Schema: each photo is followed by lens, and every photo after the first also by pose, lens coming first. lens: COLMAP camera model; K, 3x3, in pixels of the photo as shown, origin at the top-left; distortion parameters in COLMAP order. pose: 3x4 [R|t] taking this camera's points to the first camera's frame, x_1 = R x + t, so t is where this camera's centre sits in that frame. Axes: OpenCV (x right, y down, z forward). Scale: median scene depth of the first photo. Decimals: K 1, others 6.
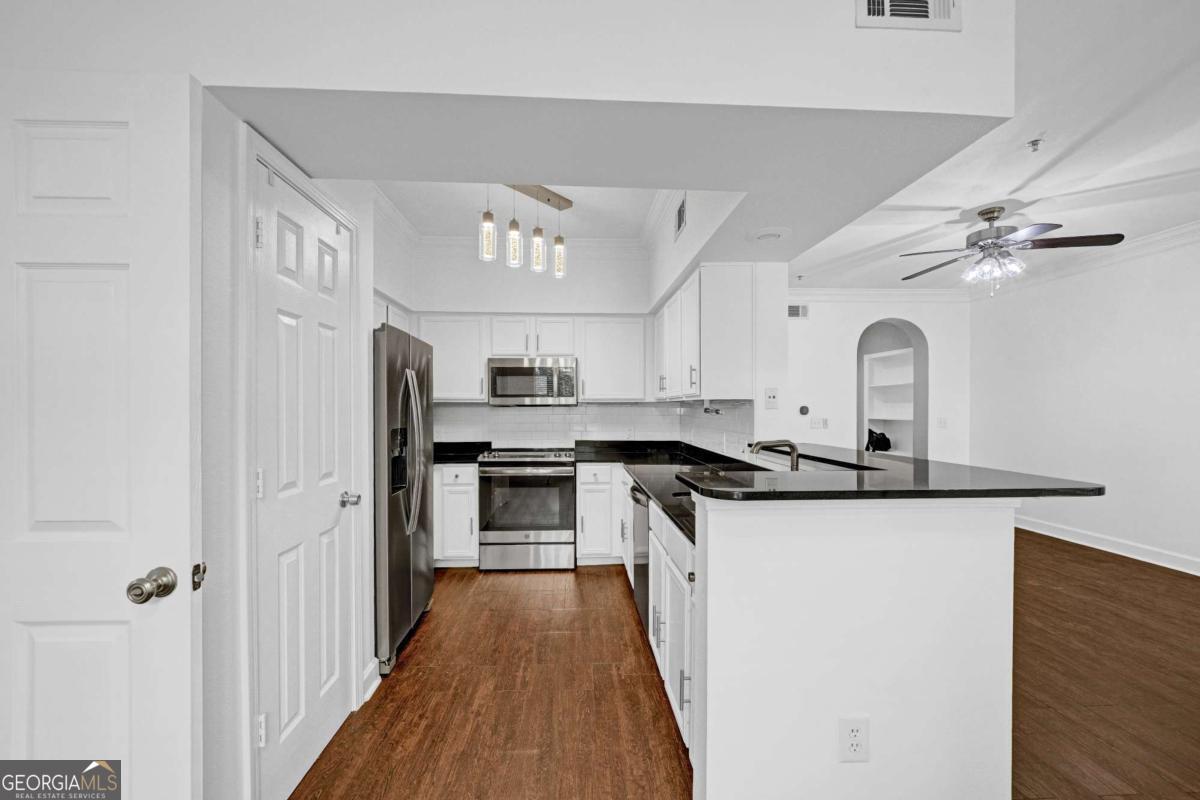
lens RADIAL K [[479.8, 0, 590.9], [0, 479.8, 409.0], [0, 0, 1]] dist [-0.006856, 0.001668]
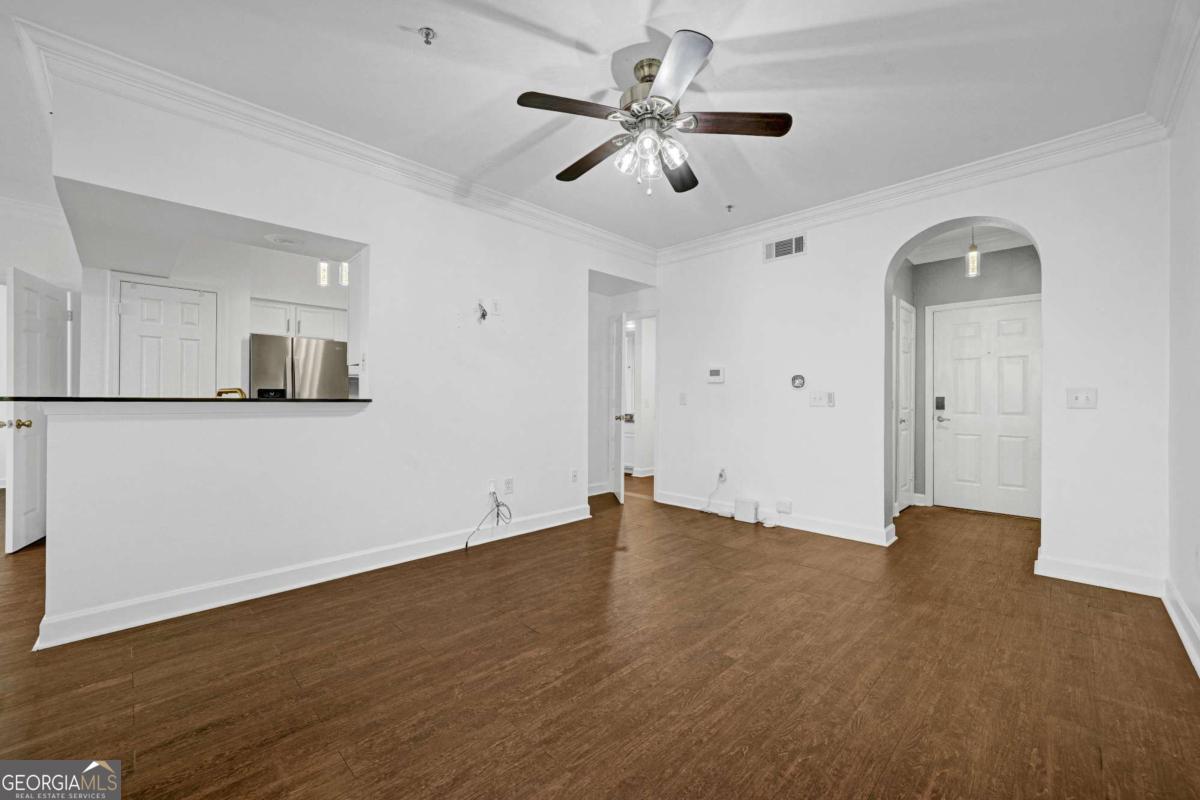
lens RADIAL K [[479.8, 0, 598.2], [0, 479.8, 397.9], [0, 0, 1]] dist [-0.006856, 0.001668]
pose [[0.678647, 0.000817, -0.734464, 1.197551], [-0.007999, 0.999948, -0.006279, 0.053566], [0.734421, 0.010136, 0.678618, 0.455161]]
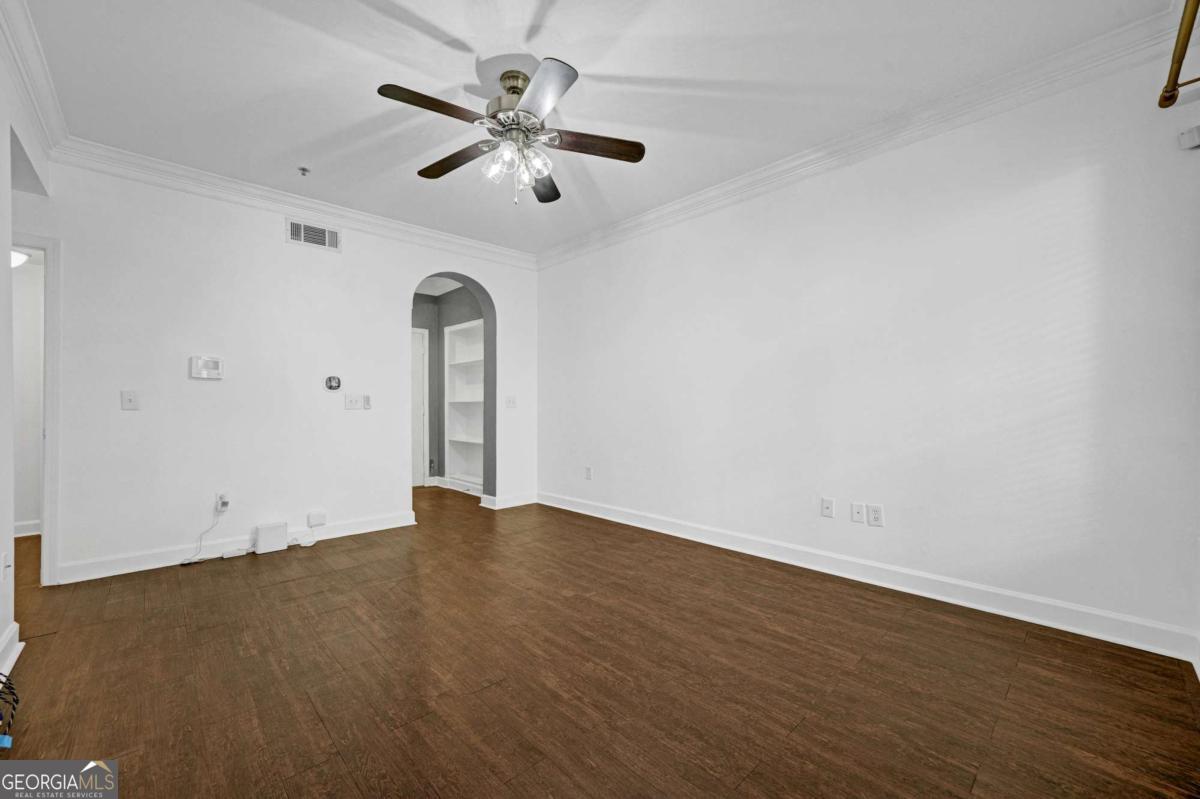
lens RADIAL K [[479.8, 0, 600.8], [0, 479.8, 407.9], [0, 0, 1]] dist [-0.006856, 0.001668]
pose [[0.749371, -0.002997, 0.662143, 0.433547], [0.002975, 0.999995, 0.001159, 0.059744], [-0.662143, 0.001101, 0.749376, 0.365095]]
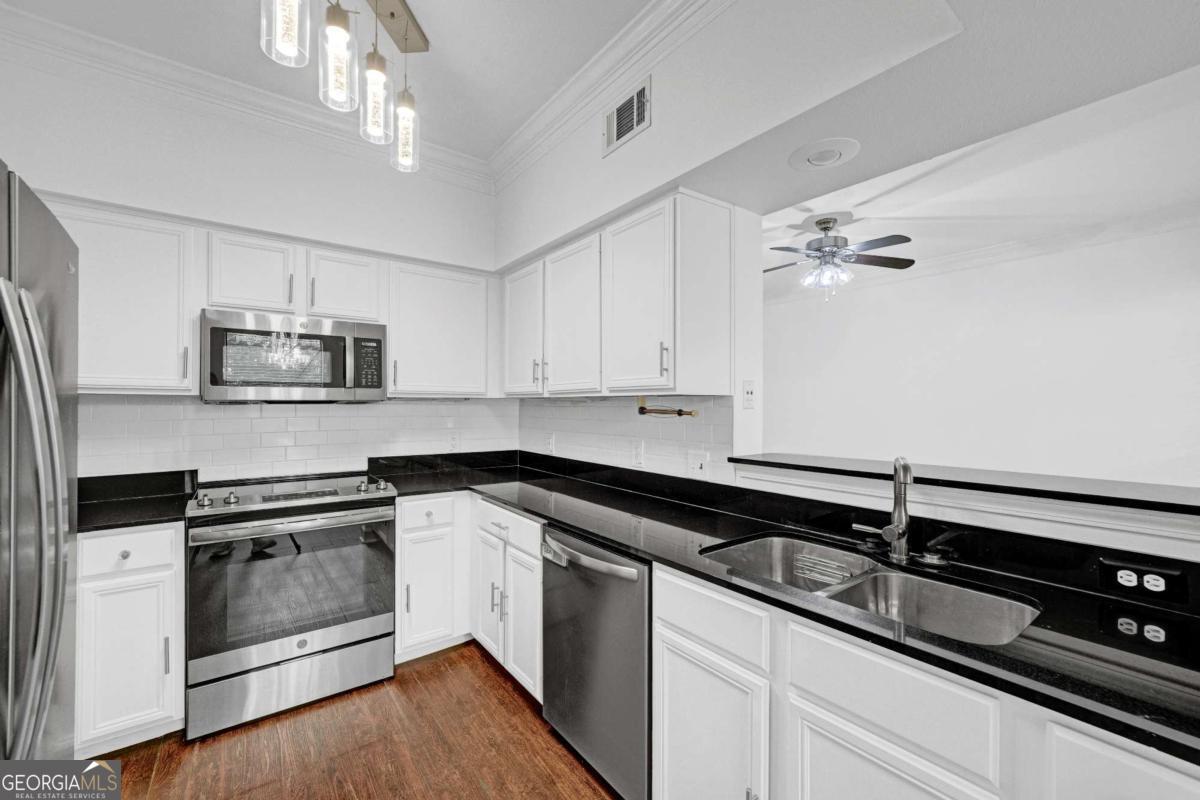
lens RADIAL K [[479.8, 0, 595.0], [0, 479.8, 403.6], [0, 0, 1]] dist [-0.006856, 0.001668]
pose [[0.827294, 0.004133, 0.561754, -0.170631], [-0.000093, 0.999974, -0.007221, -0.001995], [-0.561769, 0.005922, 0.827273, 0.381323]]
